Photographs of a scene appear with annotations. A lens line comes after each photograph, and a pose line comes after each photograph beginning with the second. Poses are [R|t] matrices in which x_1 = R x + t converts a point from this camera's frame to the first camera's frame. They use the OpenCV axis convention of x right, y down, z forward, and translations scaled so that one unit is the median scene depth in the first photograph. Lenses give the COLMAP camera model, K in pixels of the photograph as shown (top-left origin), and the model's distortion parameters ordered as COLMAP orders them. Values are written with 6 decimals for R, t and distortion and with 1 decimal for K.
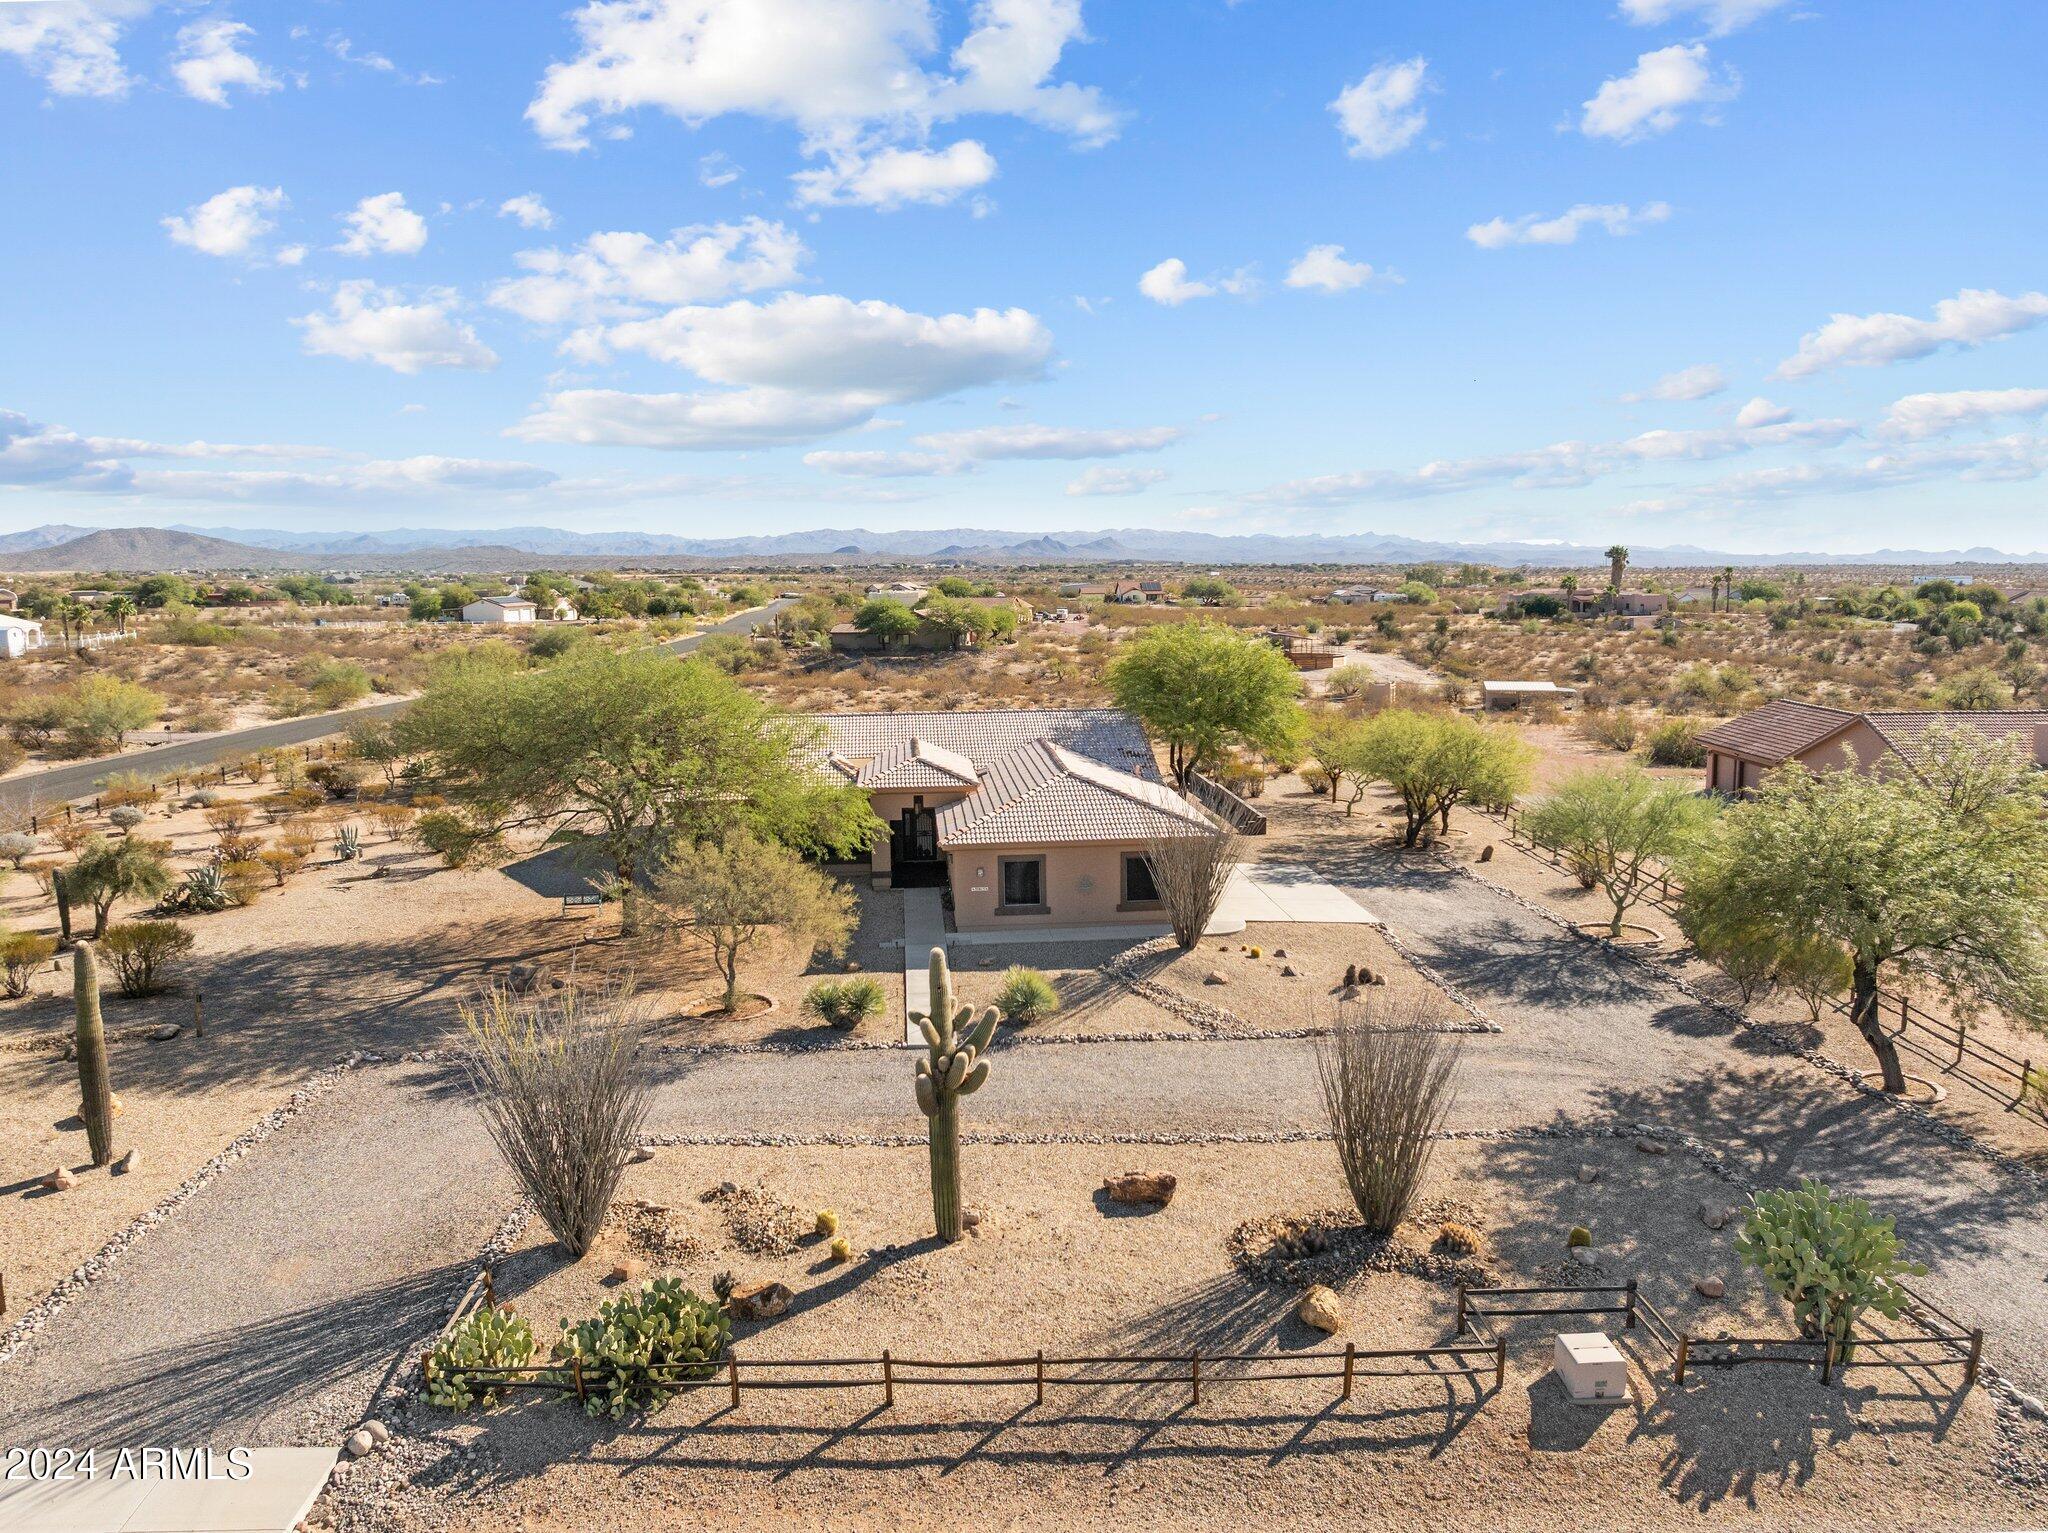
lens RADIAL K [[1502.4, 0, 1024.0], [0, 1502.4, 766.5], [0, 0, 1]] dist [-0.059075, 0.033168]
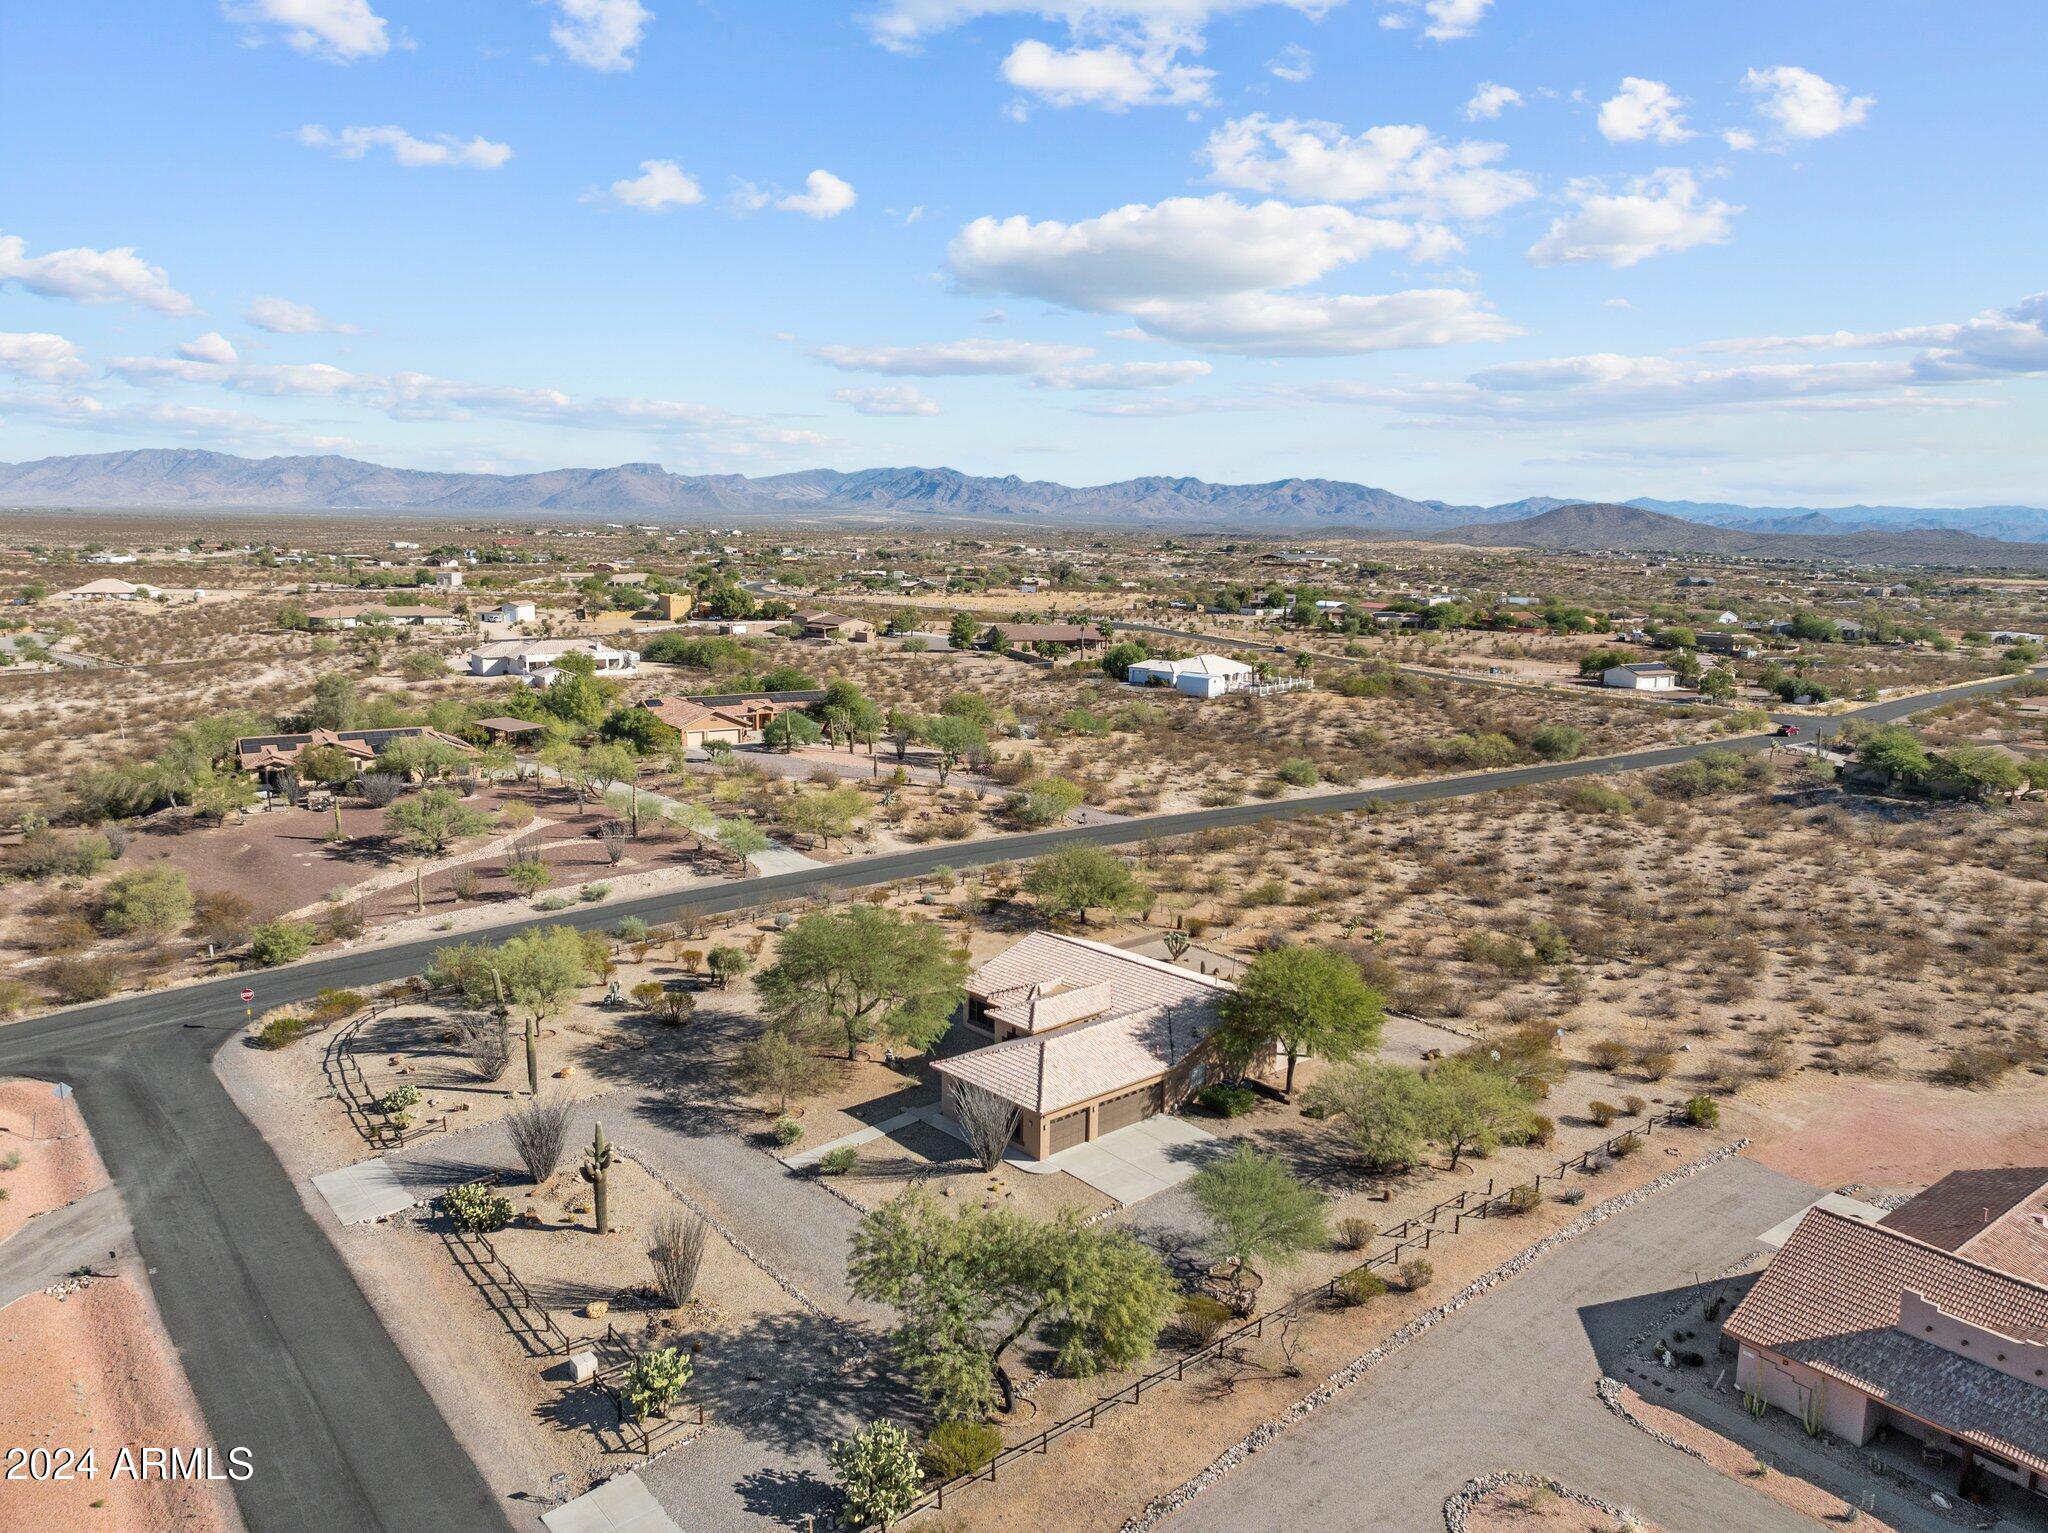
lens RADIAL K [[1454.8, 0, 1024.0], [0, 1454.8, 766.5], [0, 0, 1]] dist [-0.038036, 0.000679]
pose [[0.600156, 0.150631, -0.785572, 2.190988], [-0.128948, 0.987482, 0.090834, -0.782648], [0.789421, 0.046783, 0.612067, 0.022389]]
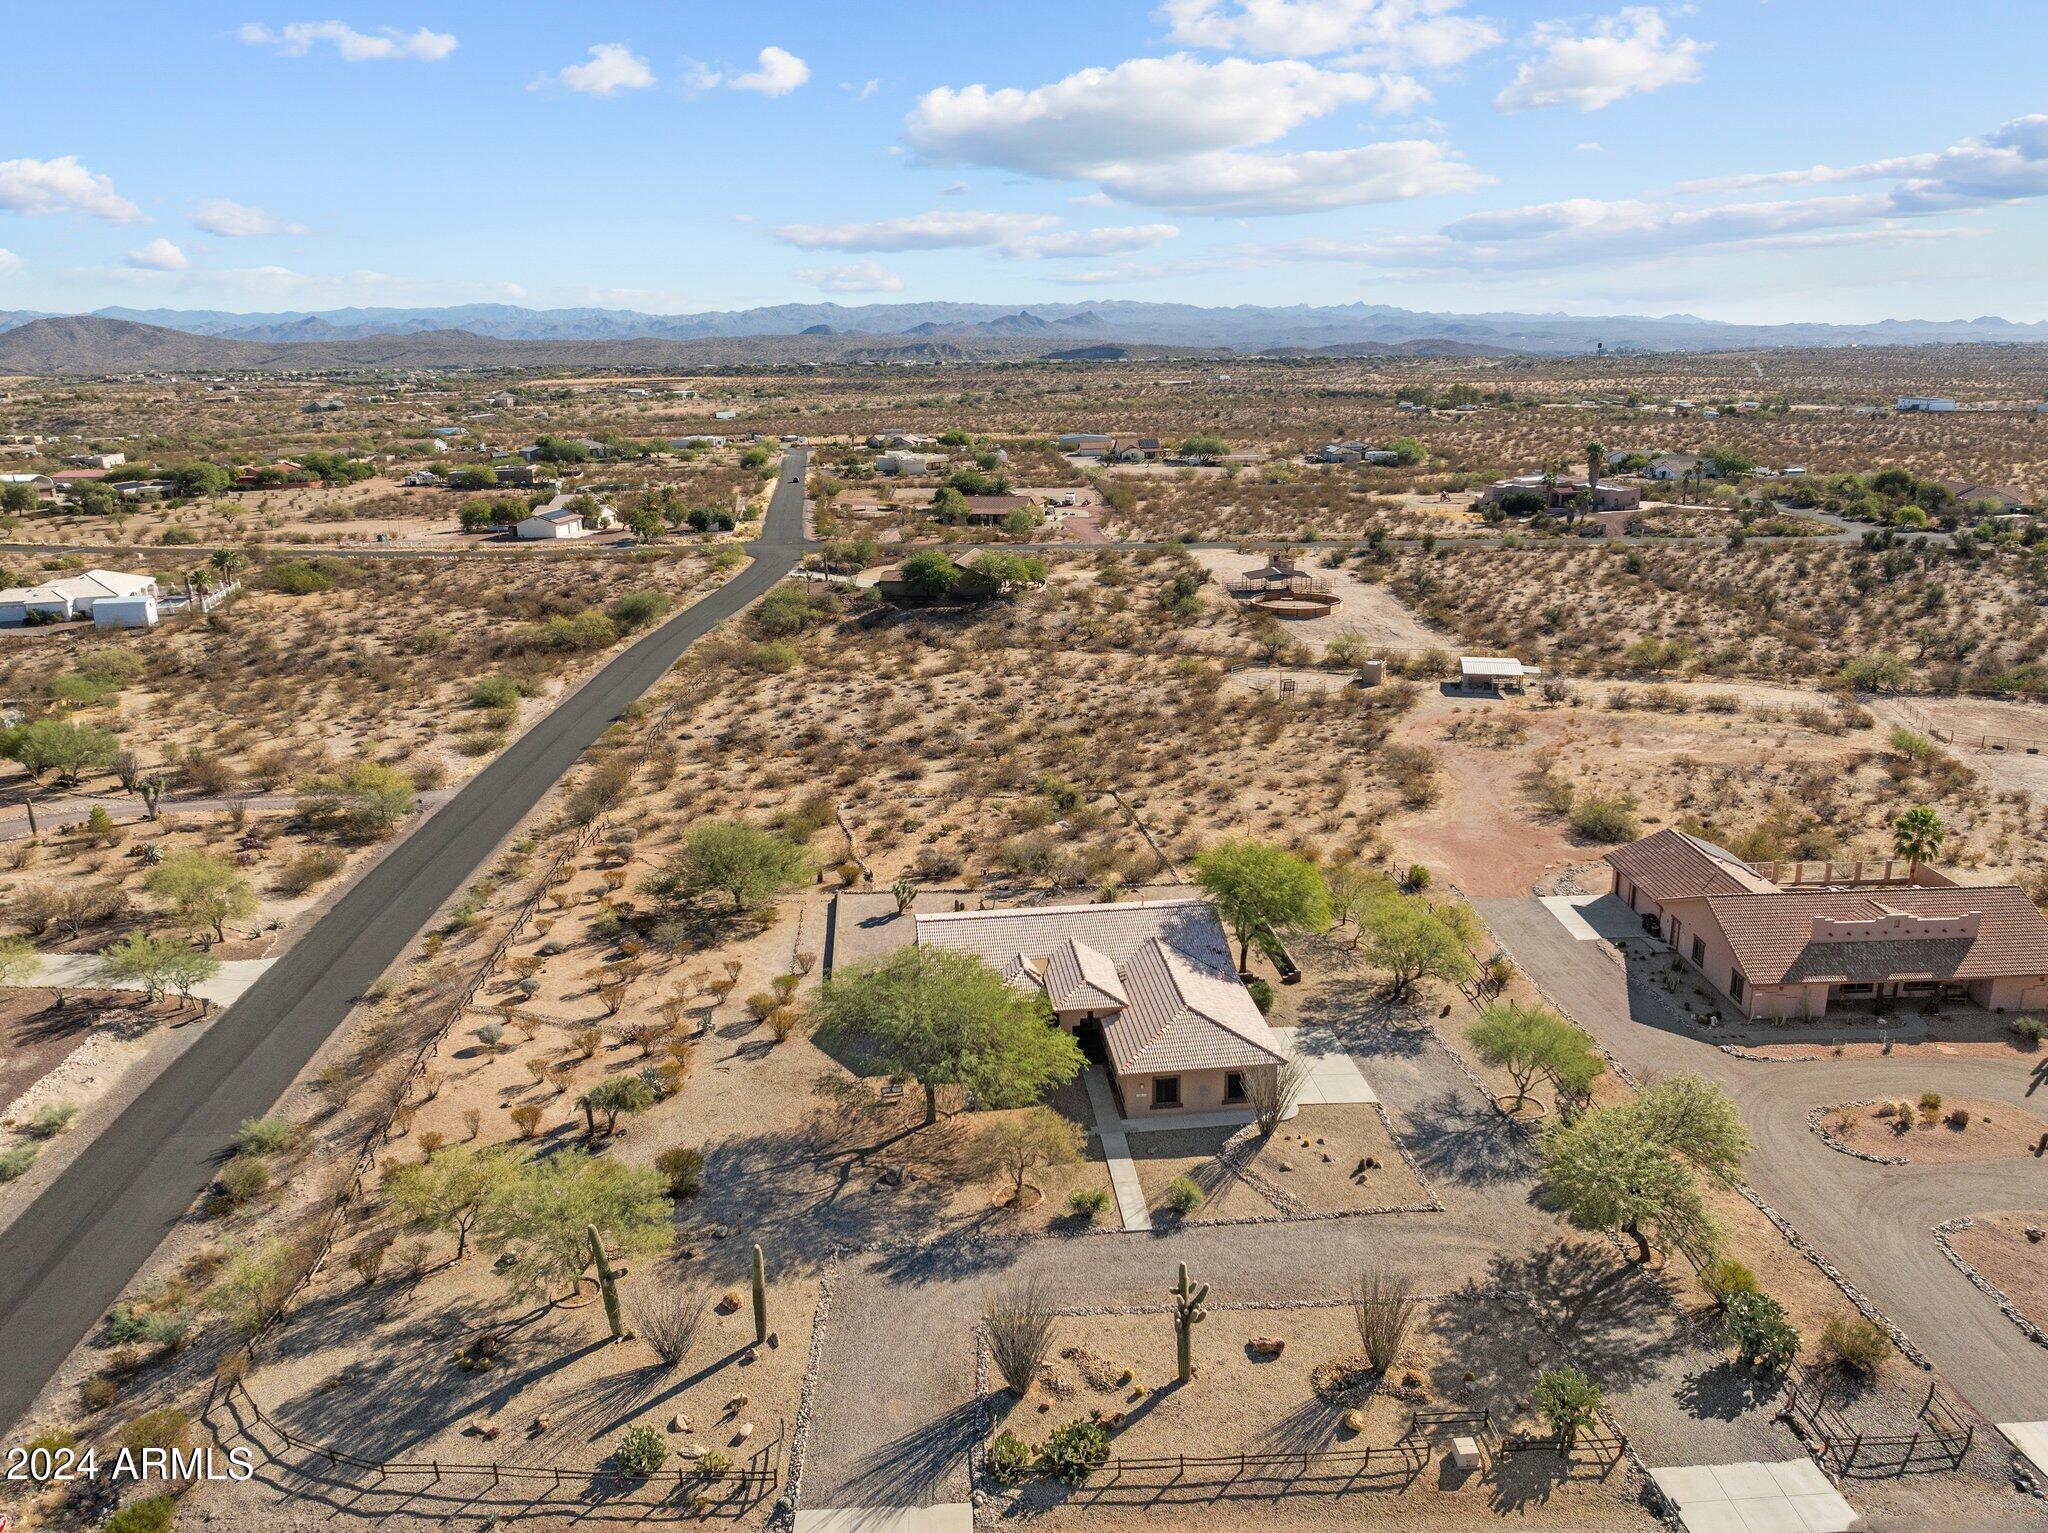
lens RADIAL K [[1529.3, 0, 1024.0], [0, 1529.3, 766.5], [0, 0, 1]] dist [-0.047471, 0.002742]
pose [[0.999836, -0.010185, 0.014983, -0.310090], [0.007886, 0.989222, 0.146210, -0.903217], [-0.016311, -0.146068, 0.989140, -1.071457]]
